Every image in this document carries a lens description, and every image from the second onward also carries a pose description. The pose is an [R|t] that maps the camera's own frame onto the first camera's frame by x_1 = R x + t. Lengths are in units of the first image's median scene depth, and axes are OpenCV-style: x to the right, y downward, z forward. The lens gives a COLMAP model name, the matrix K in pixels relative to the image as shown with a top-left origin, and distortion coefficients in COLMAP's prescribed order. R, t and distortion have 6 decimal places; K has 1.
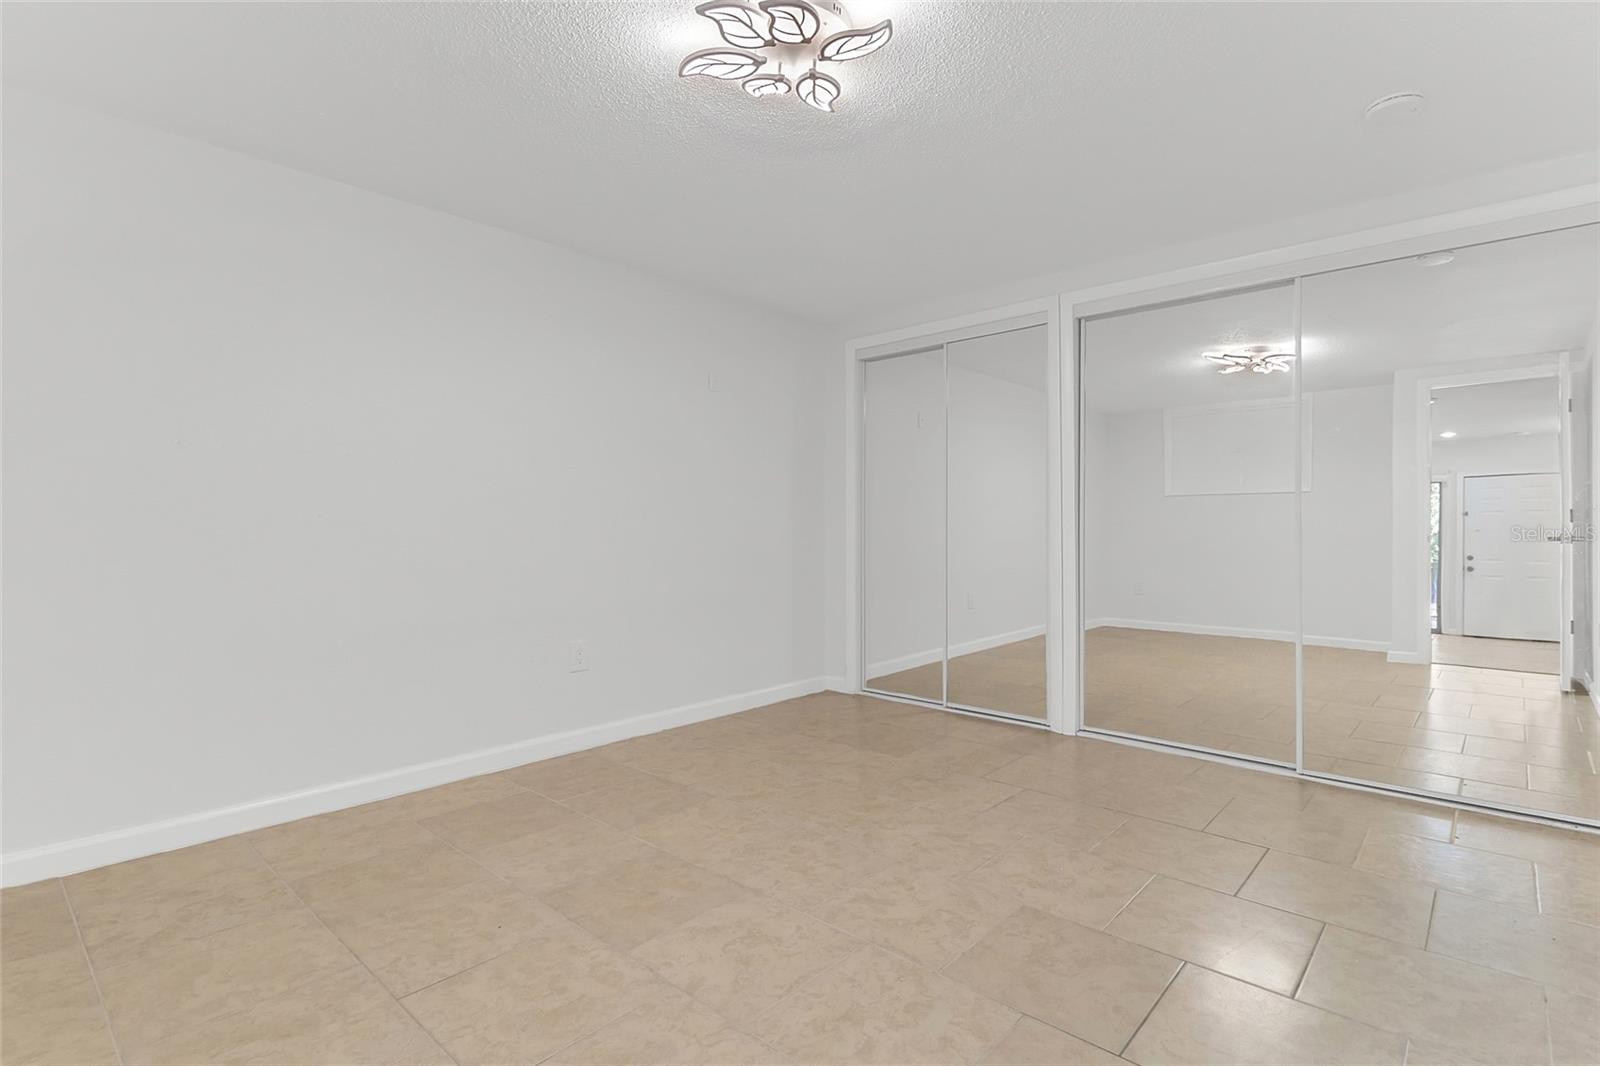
lens RADIAL K [[758.5, 0, 776.1], [0, 758.5, 532.7], [0, 0, 1]] dist [0.000707, 0.001230]
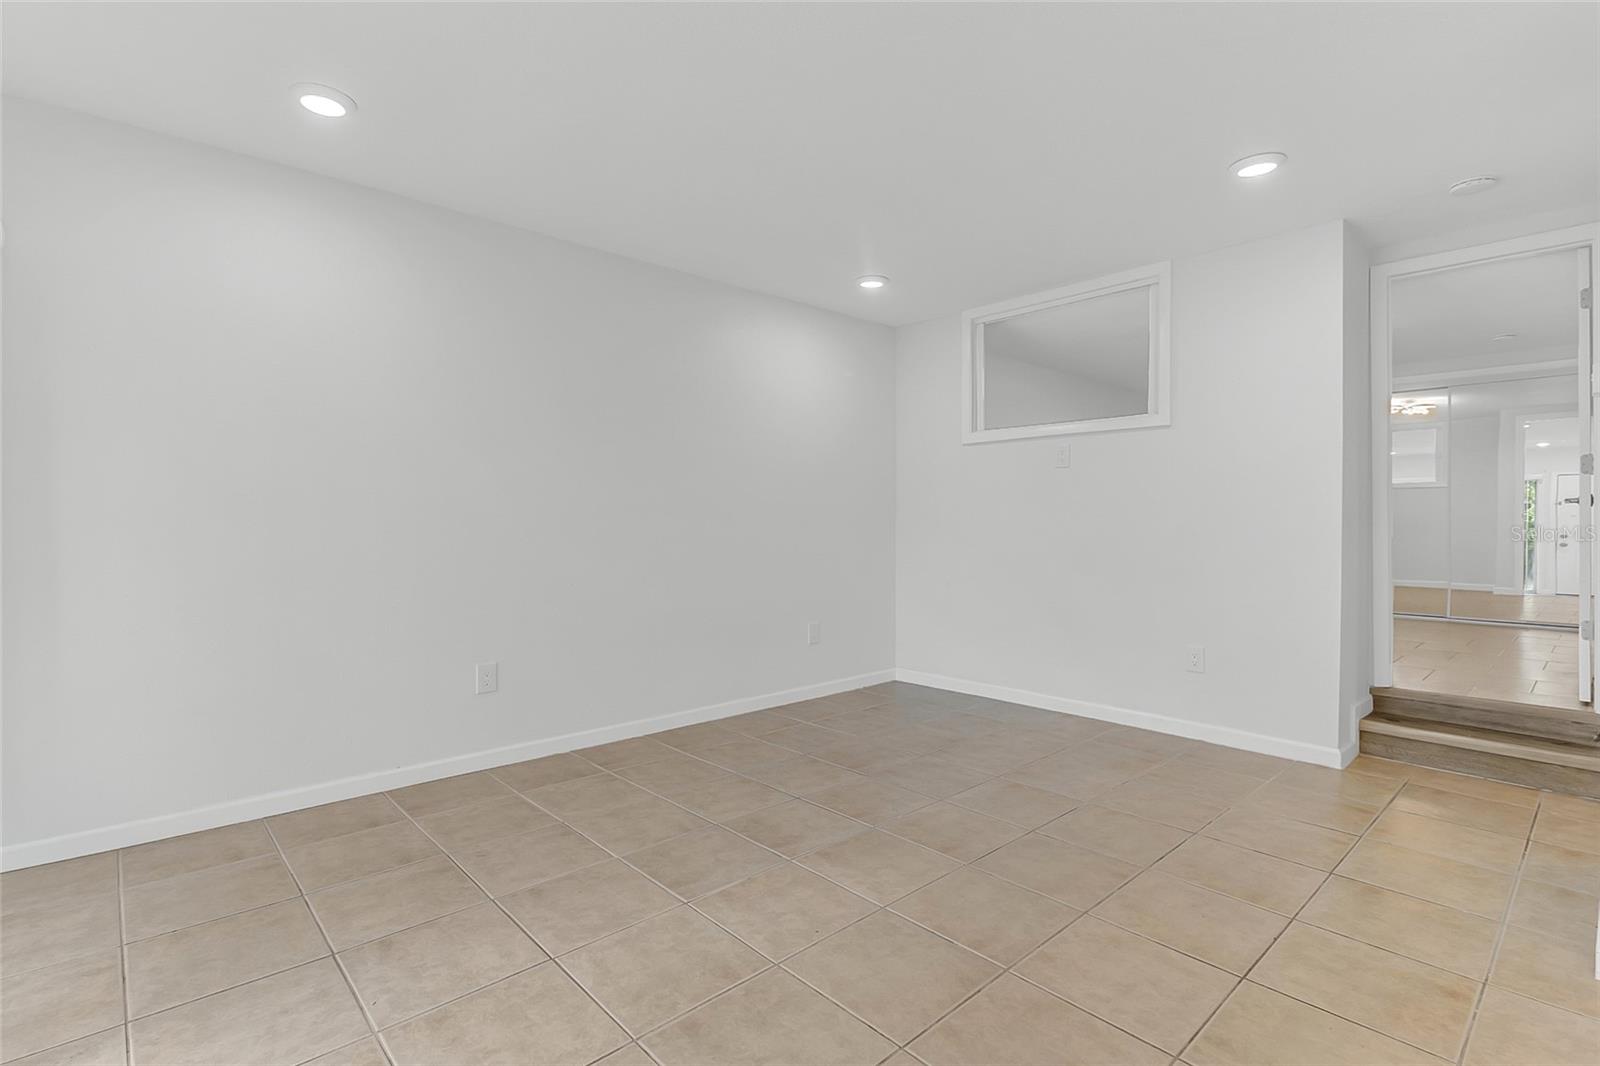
lens RADIAL K [[758.5, 0, 799.0], [0, 758.5, 529.5], [0, 0, 1]] dist [0.000707, 0.001230]
pose [[0.998344, -0.010652, -0.056534, -0.338199], [0.011855, 0.999709, 0.020995, -0.024329], [0.056293, -0.021630, 0.998180, -0.399868]]
